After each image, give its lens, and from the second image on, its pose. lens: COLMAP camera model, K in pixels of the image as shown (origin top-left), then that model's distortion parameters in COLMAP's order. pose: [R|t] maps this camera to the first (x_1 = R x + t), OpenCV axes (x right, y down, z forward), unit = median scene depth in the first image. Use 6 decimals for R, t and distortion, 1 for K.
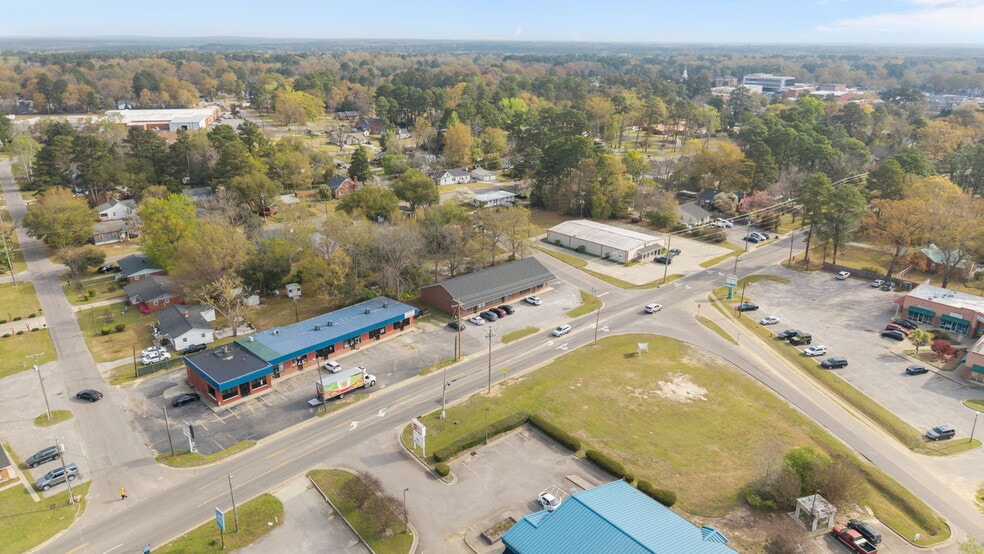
lens RADIAL K [[657.3, 0, 483.8], [0, 657.3, 280.4], [0, 0, 1]] dist [0.002343, -0.010124]
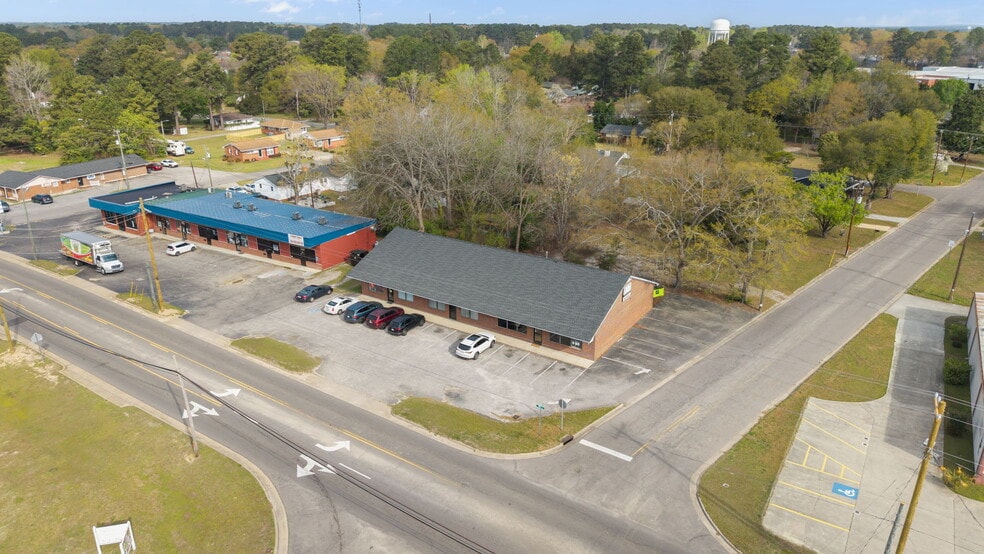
lens RADIAL K [[657.3, 0, 495.9], [0, 657.3, 281.4], [0, 0, 1]] dist [0.002343, -0.010124]
pose [[0.259070, 0.347535, -0.901167, 0.434237], [-0.334446, 0.907580, 0.253860, -0.113137], [0.906106, 0.235624, 0.351358, 0.877774]]
